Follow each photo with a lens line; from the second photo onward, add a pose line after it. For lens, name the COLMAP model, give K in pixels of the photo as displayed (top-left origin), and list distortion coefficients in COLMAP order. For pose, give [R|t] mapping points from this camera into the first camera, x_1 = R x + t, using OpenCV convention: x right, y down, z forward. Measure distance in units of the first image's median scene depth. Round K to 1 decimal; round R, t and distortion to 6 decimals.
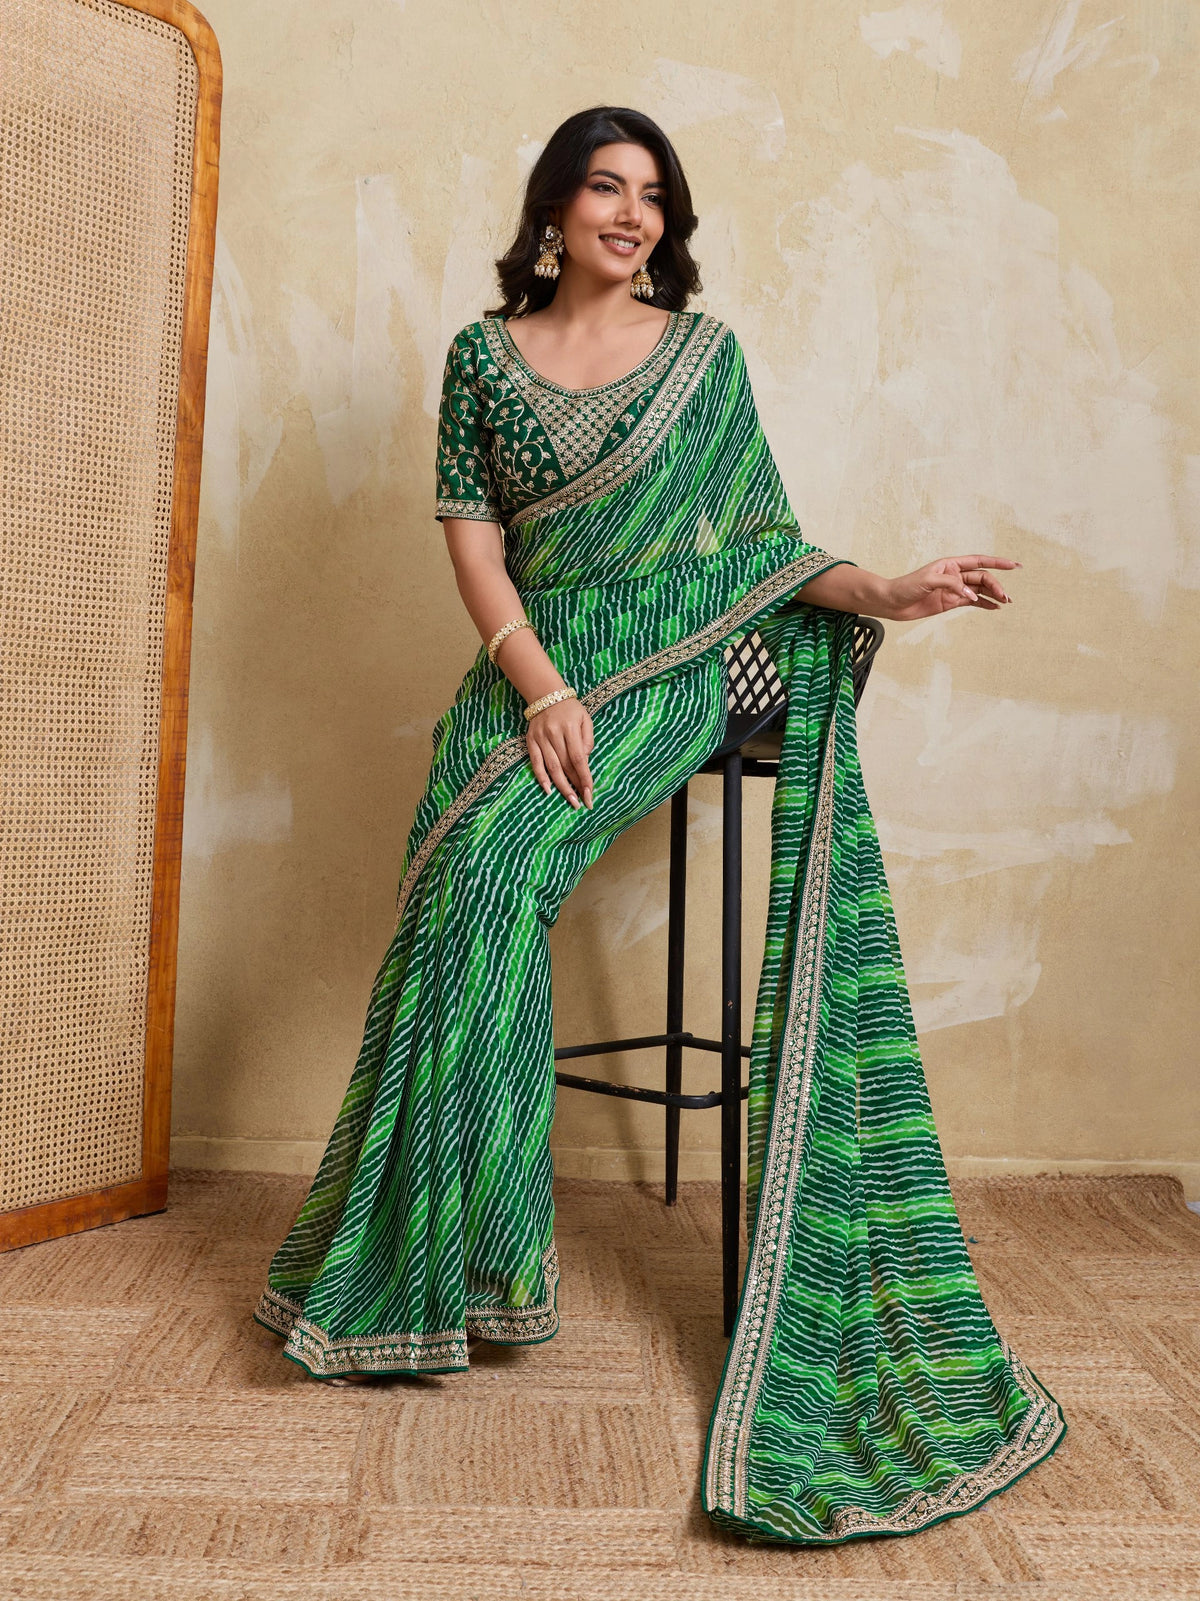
lens RADIAL K [[1806.6, 0, 602.6], [0, 1806.6, 646.0], [0, 0, 1]] dist [-0.000028, -0.015547]
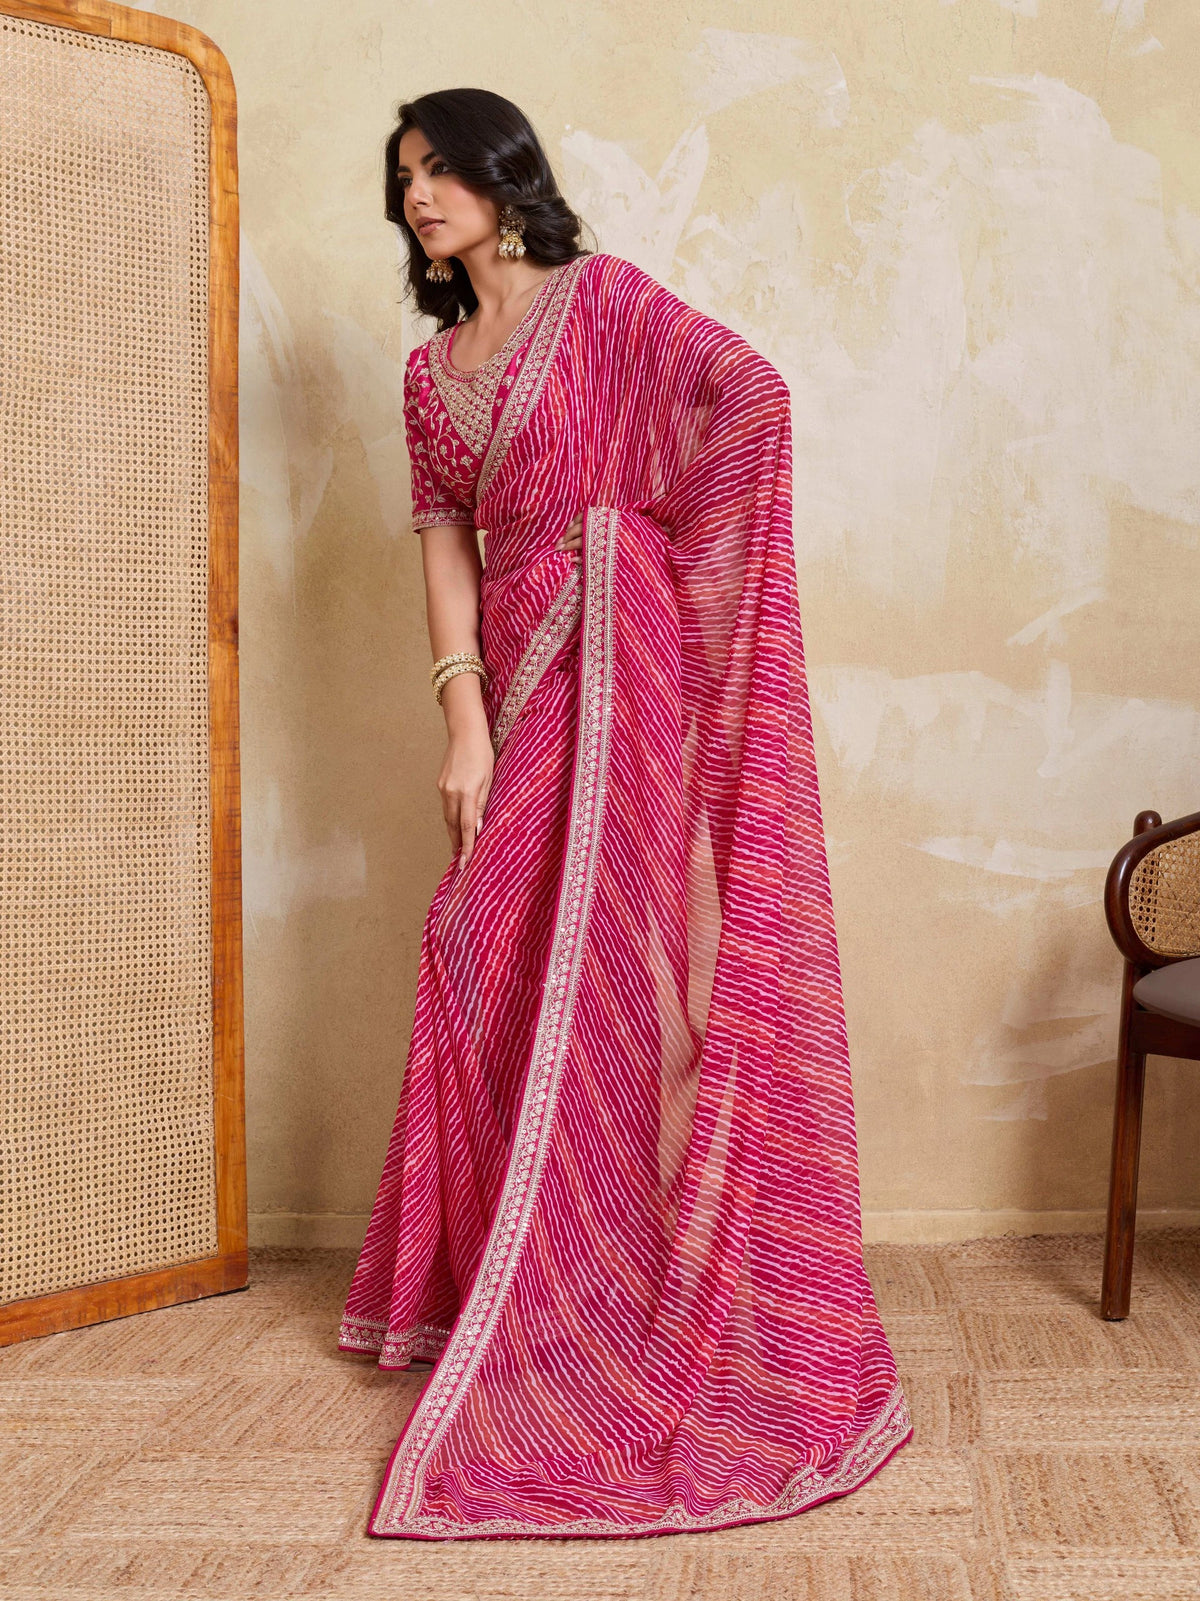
lens RADIAL K [[2156.9, 0, 646.4], [0, 2156.9, 643.5], [0, 0, 1]] dist [0.012693, -0.055296]
pose [[0.989473, -0.064629, -0.129482, 0.146019], [0.063089, 0.997880, -0.015963, 0.004473], [0.130239, 0.007626, 0.991453, -0.112596]]
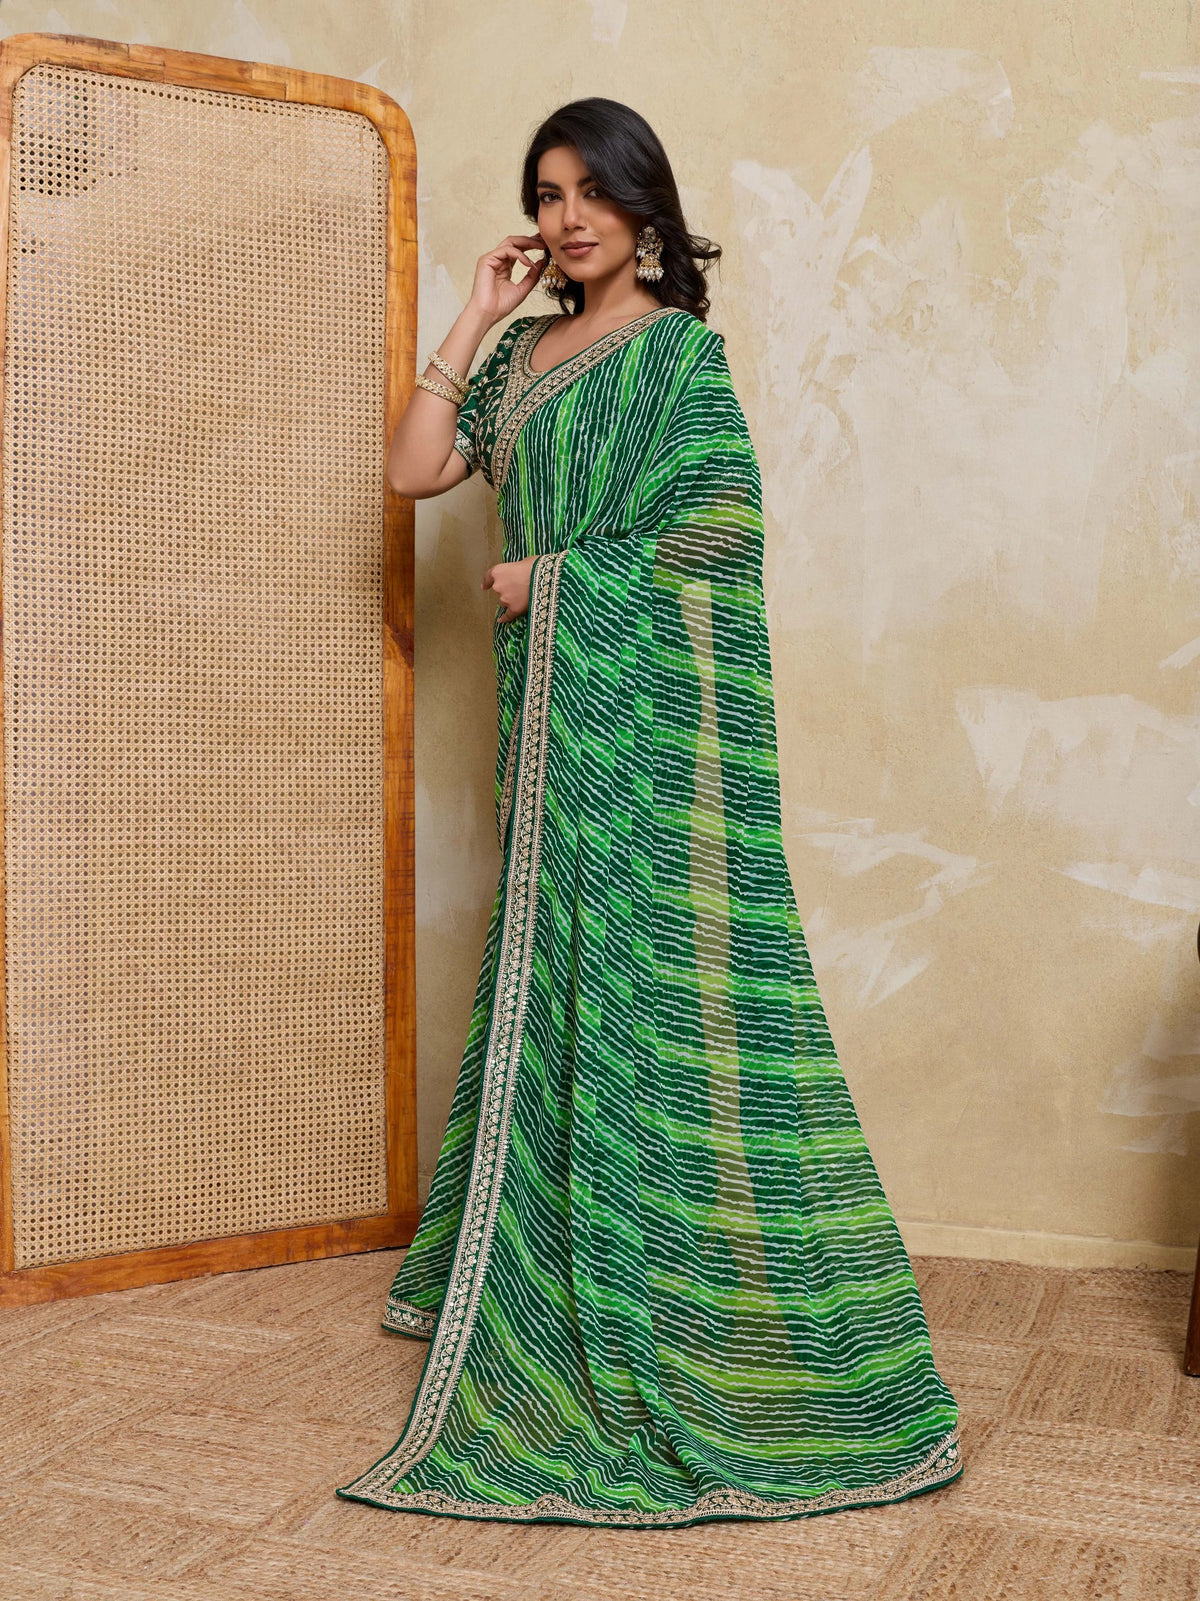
lens RADIAL K [[1829.8, 0, 631.0], [0, 1829.8, 756.2], [0, 0, 1]] dist [0.001530, -0.004624]
pose [[0.909566, -0.035170, -0.414069, 0.347434], [0.050260, 0.998408, 0.025601, 0.006851], [0.412509, -0.044097, 0.909886, 0.098490]]
